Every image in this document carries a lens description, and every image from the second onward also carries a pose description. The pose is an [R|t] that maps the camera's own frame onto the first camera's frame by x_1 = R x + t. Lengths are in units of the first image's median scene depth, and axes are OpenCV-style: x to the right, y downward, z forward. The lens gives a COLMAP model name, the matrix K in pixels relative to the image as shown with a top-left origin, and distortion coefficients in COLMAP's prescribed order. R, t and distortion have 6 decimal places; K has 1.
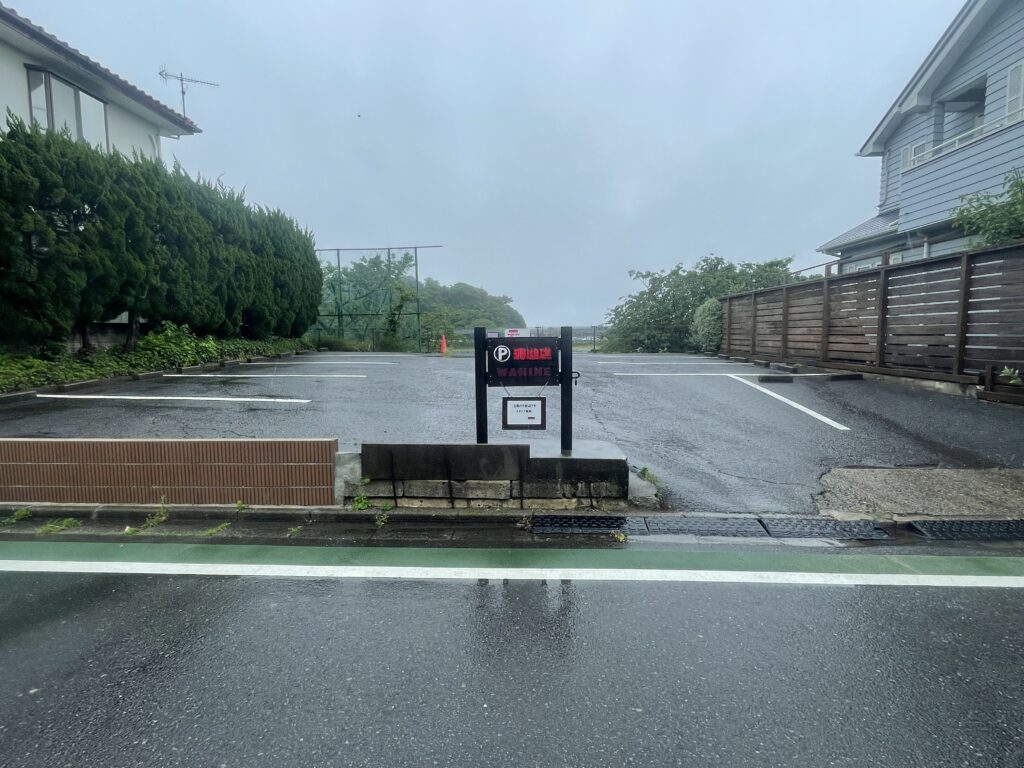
lens RADIAL K [[514.2, 0, 512.0], [0, 514.2, 384.0], [0, 0, 1]] dist [-0.002540, -0.000750]
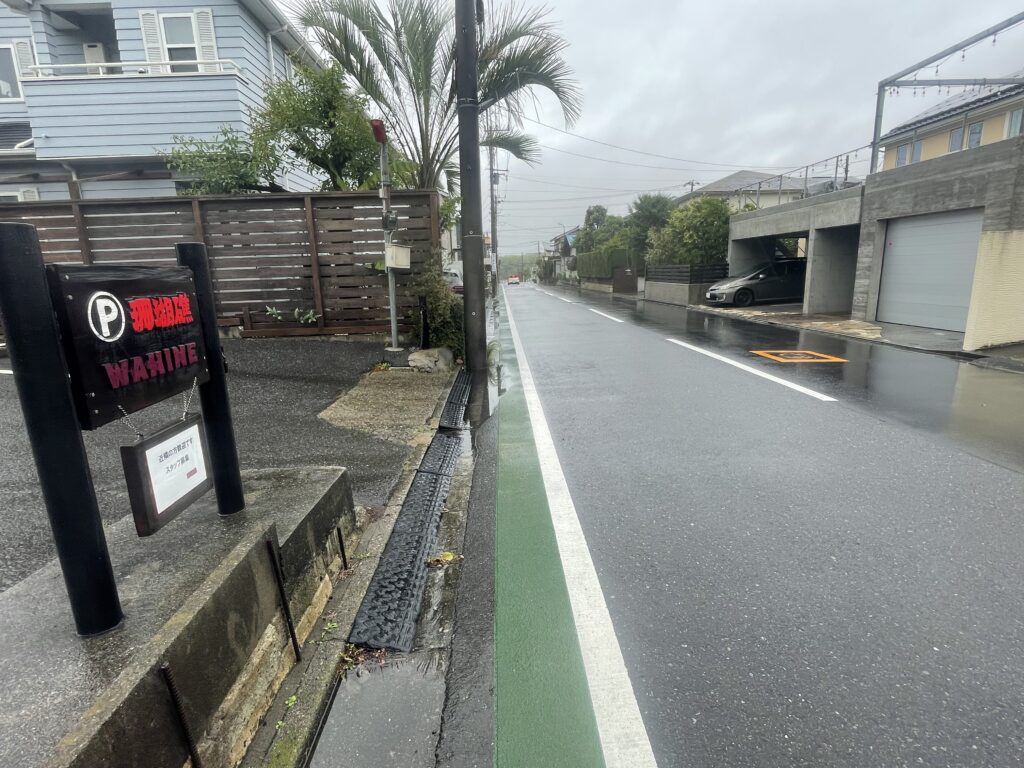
lens RADIAL K [[514.2, 0, 512.0], [0, 514.2, 384.0], [0, 0, 1]] dist [-0.002540, -0.000750]
pose [[-0.060520, -0.204063, 0.977085, -0.156854], [0.129884, 0.968947, 0.210409, -0.023269], [-0.989680, 0.139641, -0.032137, 0.335613]]
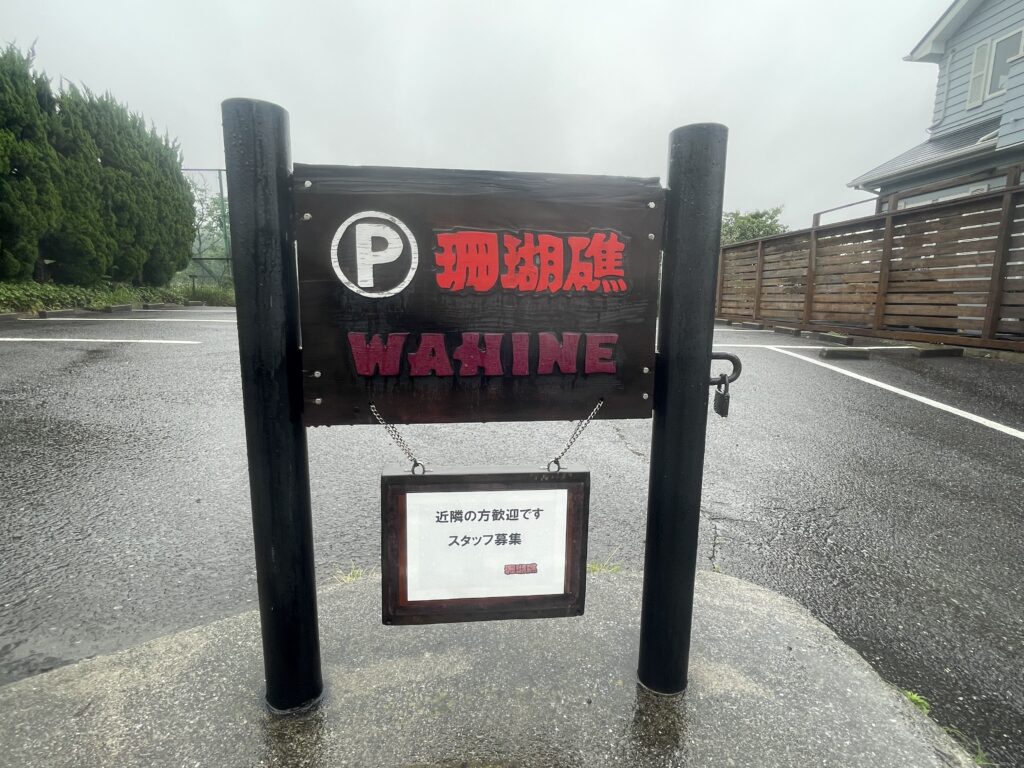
lens RADIAL K [[514.2, 0, 512.0], [0, 514.2, 384.0], [0, 0, 1]] dist [-0.002540, -0.000750]
pose [[0.993401, 0.003518, 0.114635, 0.004117], [-0.011380, 0.997621, 0.067996, -0.010986], [-0.114123, -0.068852, 0.991078, 0.352165]]
